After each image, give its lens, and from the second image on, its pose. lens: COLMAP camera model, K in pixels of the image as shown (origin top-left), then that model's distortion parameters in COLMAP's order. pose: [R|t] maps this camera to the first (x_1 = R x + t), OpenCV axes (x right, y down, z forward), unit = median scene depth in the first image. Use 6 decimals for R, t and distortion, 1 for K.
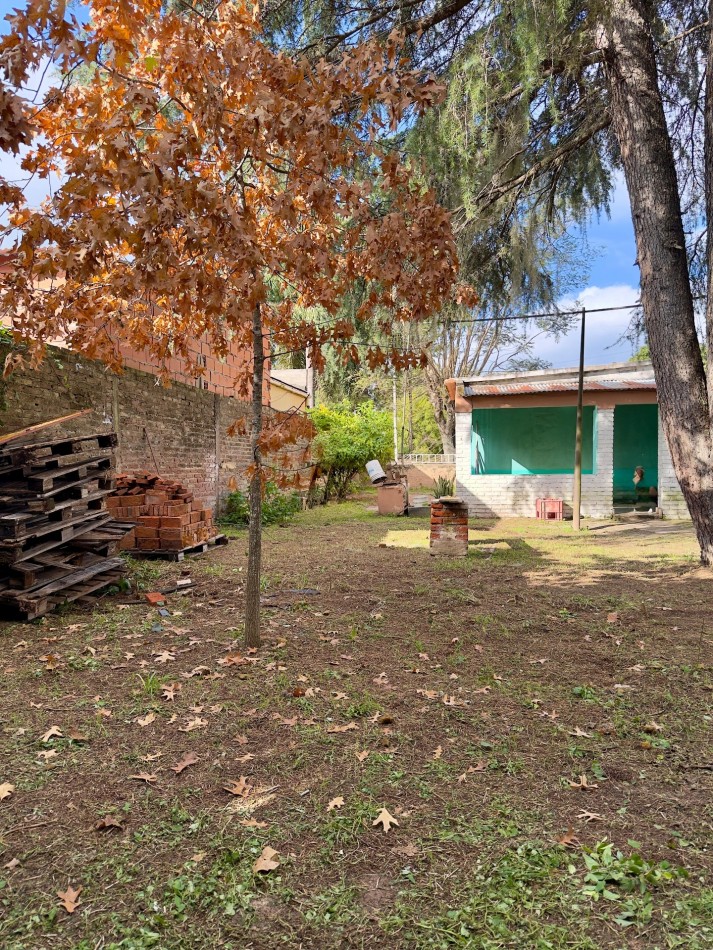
lens RADIAL K [[648.0, 0, 354.0], [0, 648.0, 470.8], [0, 0, 1]] dist [0.000543, -0.019528]
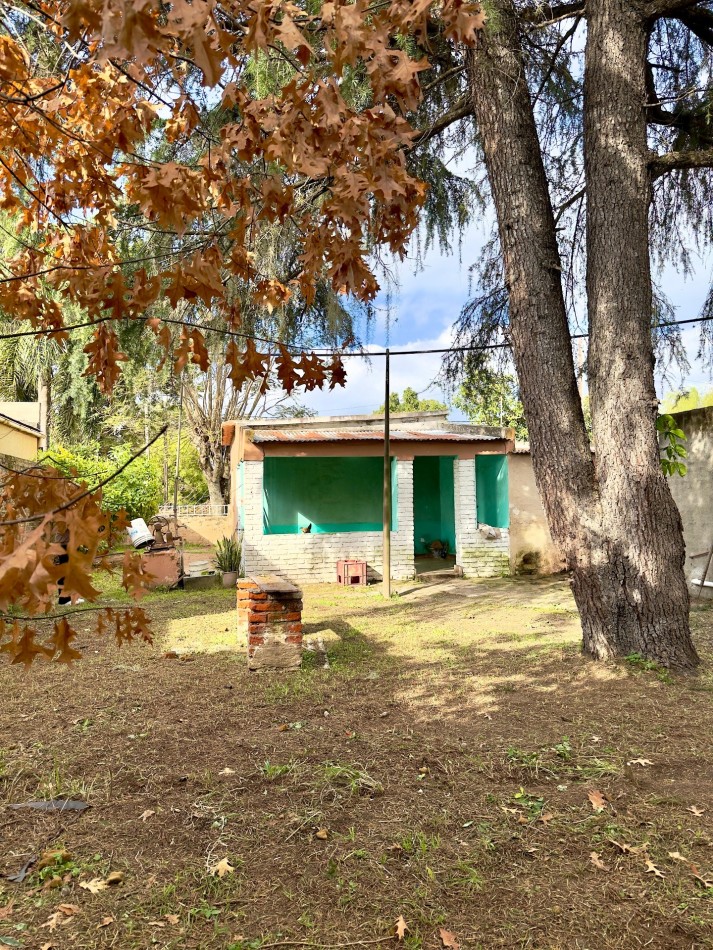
lens RADIAL K [[652.5, 0, 356.5], [0, 652.5, 475.0], [0, 0, 1]] dist [0.156308, -0.281033]
pose [[0.929403, 0.009854, 0.368936, -0.095565], [0.013790, 0.998018, -0.061397, -0.080351], [-0.368810, 0.062150, 0.927425, 0.716508]]
